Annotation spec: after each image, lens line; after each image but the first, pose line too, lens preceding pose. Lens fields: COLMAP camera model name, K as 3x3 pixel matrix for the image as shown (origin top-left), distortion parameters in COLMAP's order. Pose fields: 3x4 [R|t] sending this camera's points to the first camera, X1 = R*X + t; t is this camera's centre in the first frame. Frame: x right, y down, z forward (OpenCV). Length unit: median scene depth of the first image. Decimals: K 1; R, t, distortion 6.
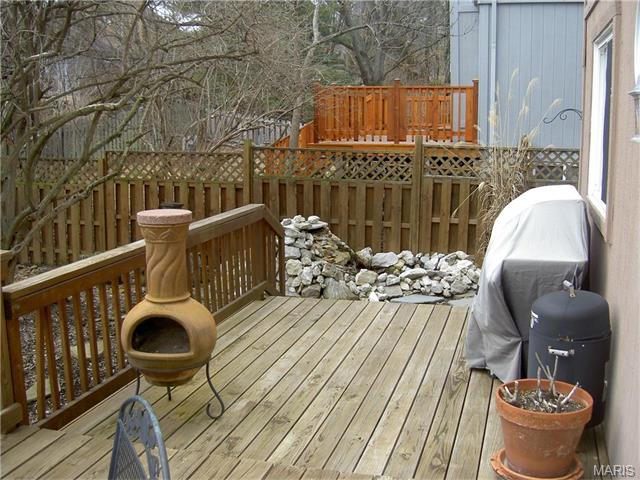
lens RADIAL K [[731.1, 0, 320.1], [0, 731.1, 240.4], [0, 0, 1]] dist [-0.141275, 0.000000]
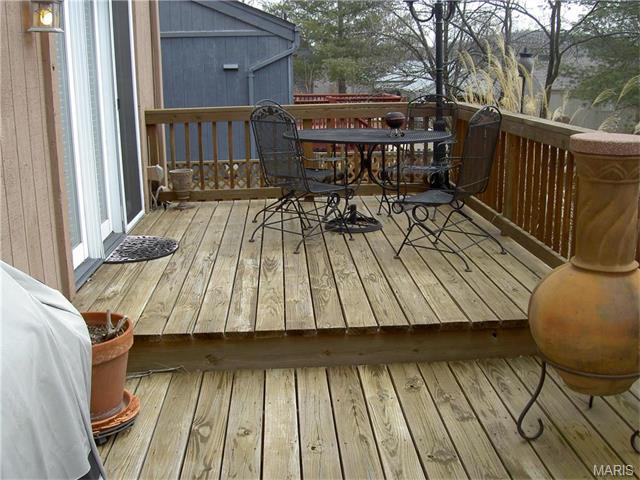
lens RADIAL K [[731.1, 0, 320.3], [0, 731.1, 240.6], [0, 0, 1]] dist [-0.141275, 0.000000]
pose [[-0.943898, 0.091800, -0.317221, 0.128398], [-0.040310, 0.921375, 0.386578, -0.097134], [0.327768, 0.377678, -0.865984, 0.770911]]
